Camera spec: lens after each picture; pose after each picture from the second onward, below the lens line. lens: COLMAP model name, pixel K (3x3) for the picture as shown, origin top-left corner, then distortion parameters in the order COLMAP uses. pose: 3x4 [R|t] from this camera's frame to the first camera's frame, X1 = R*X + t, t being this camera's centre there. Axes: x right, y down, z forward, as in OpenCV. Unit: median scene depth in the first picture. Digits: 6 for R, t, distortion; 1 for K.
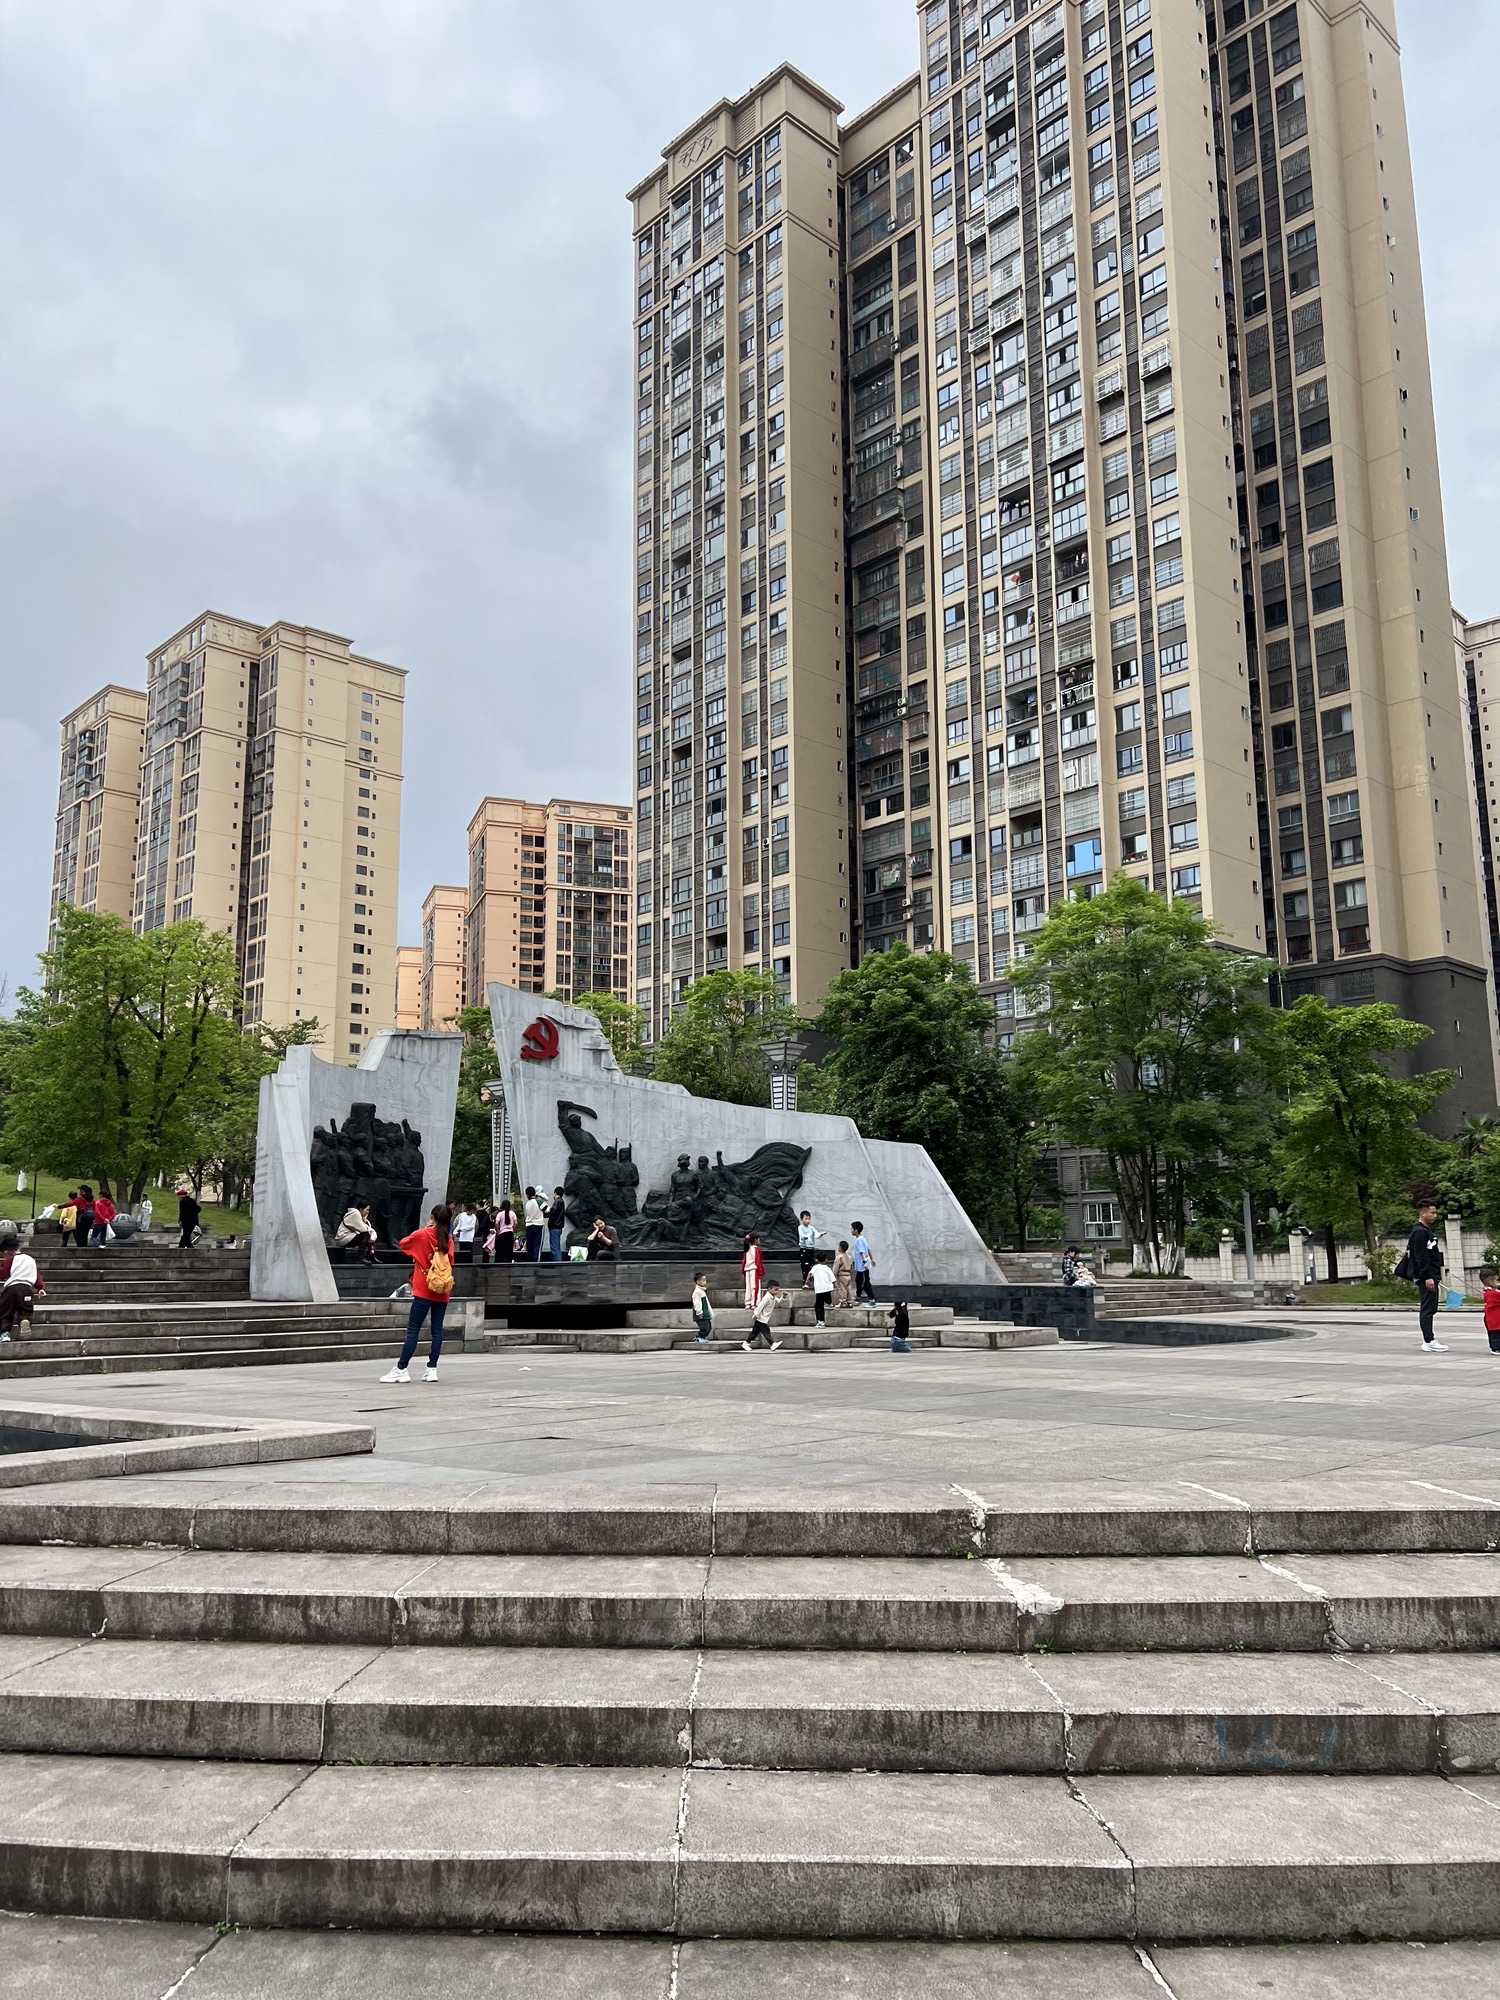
lens RADIAL K [[1495.7, 0, 749.7], [0, 1495.7, 1008.4], [0, 0, 1]] dist [0.057295, -0.056227]
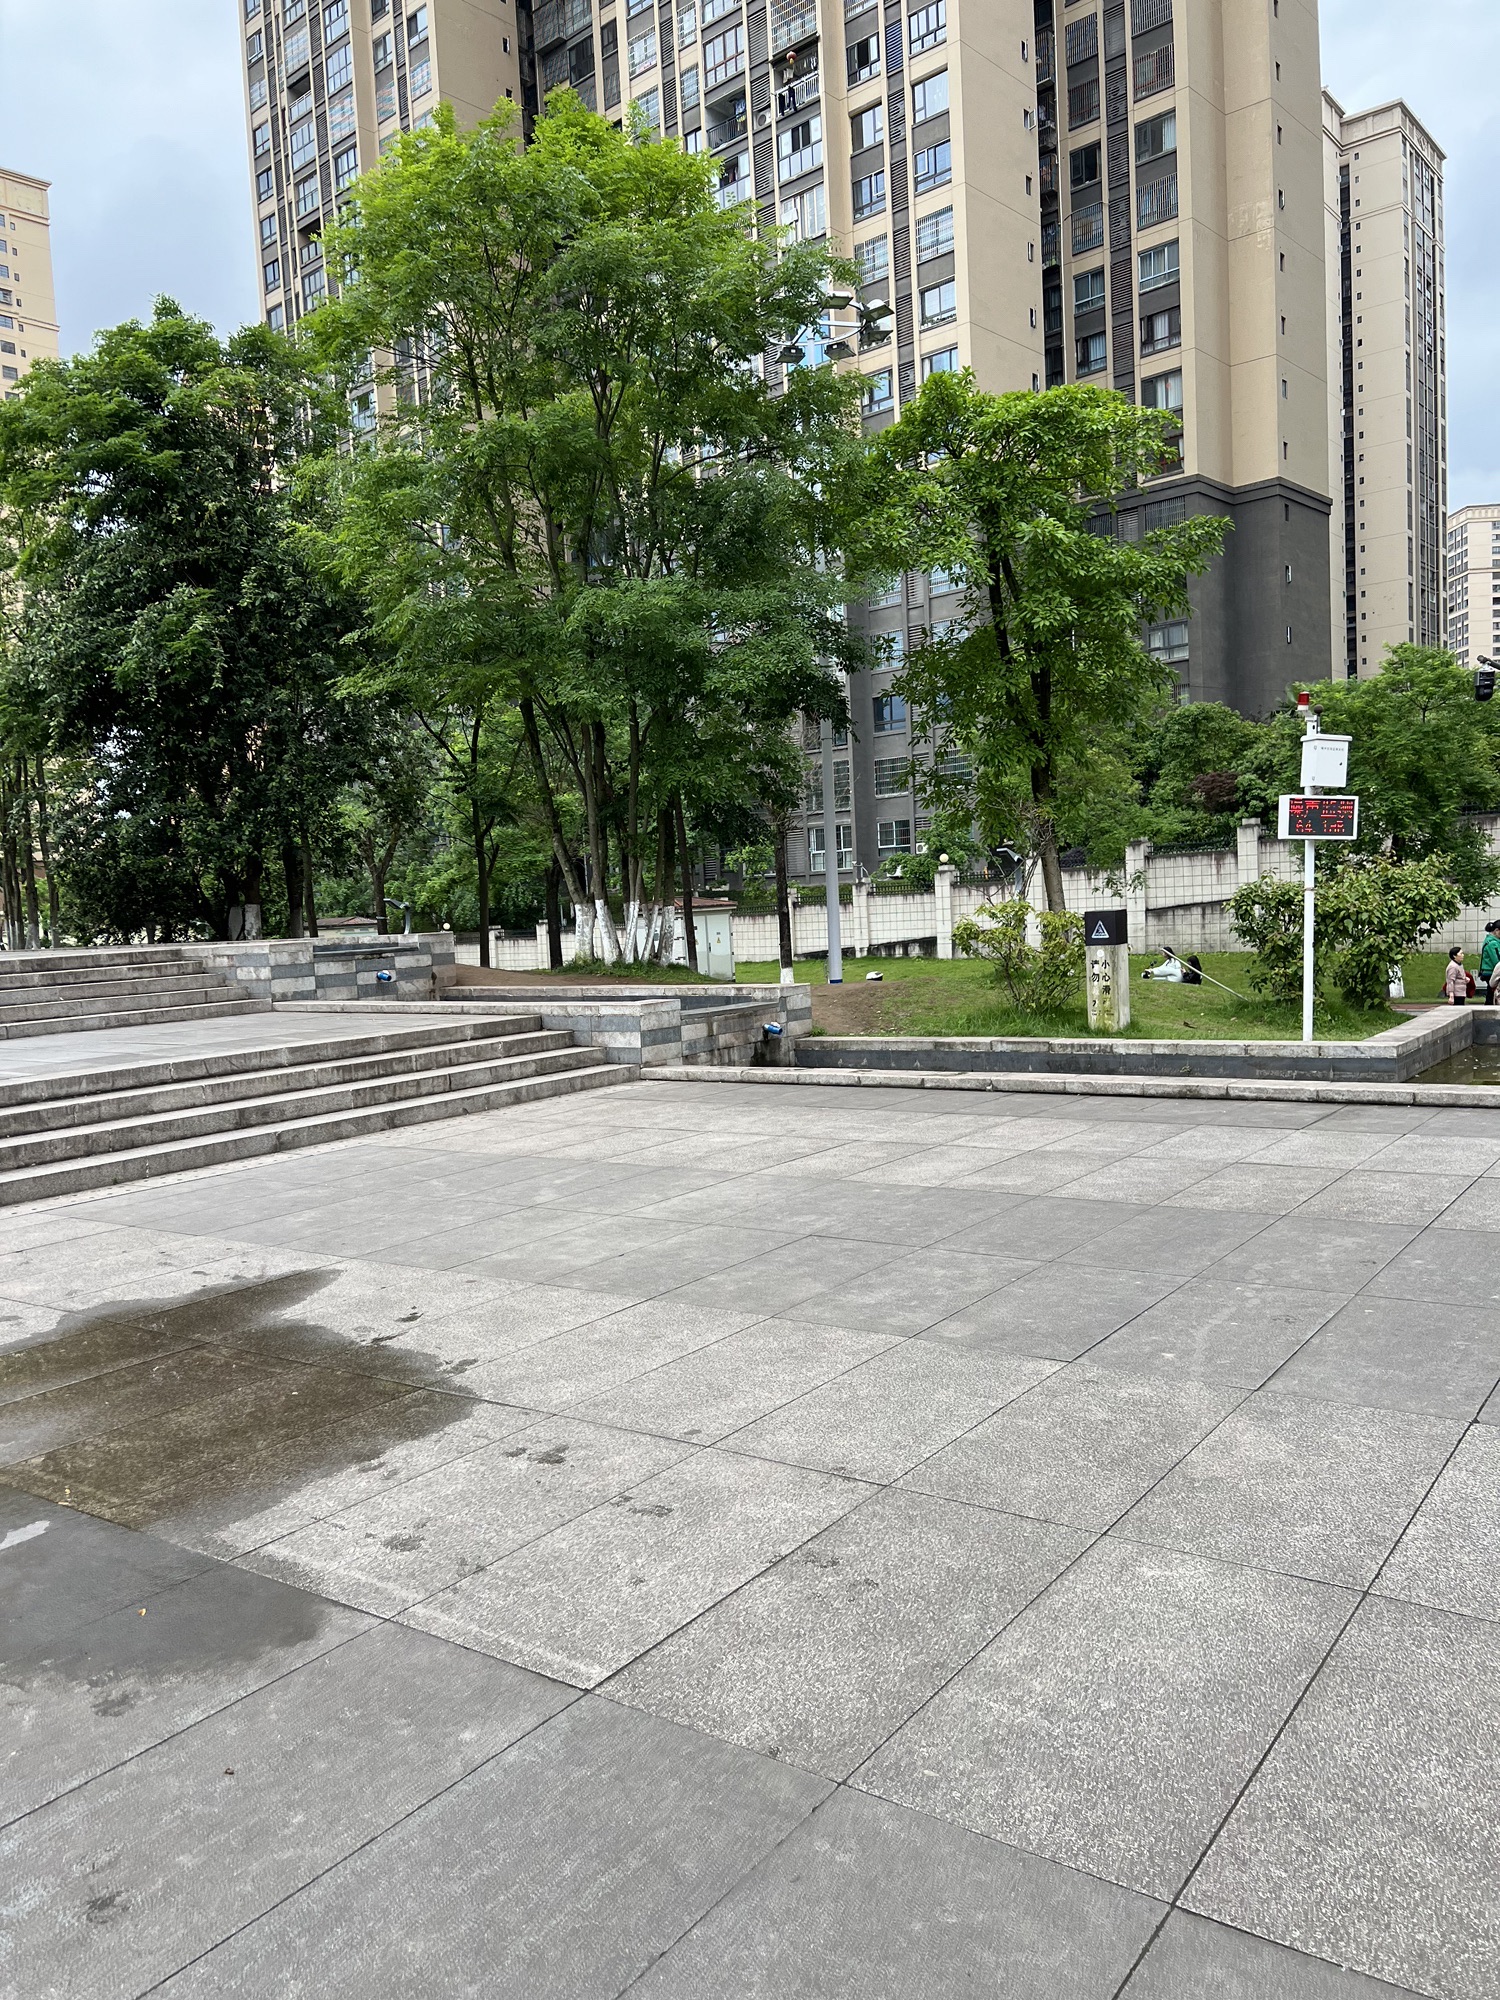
lens RADIAL K [[1495.7, 0, 761.0], [0, 1495.7, 1007.3], [0, 0, 1]] dist [0.057295, -0.056227]
pose [[0.994892, -0.049336, 0.088069, 0.111148], [0.026953, 0.970587, 0.239238, 0.030960], [-0.097282, -0.235642, 0.966959, 0.209684]]
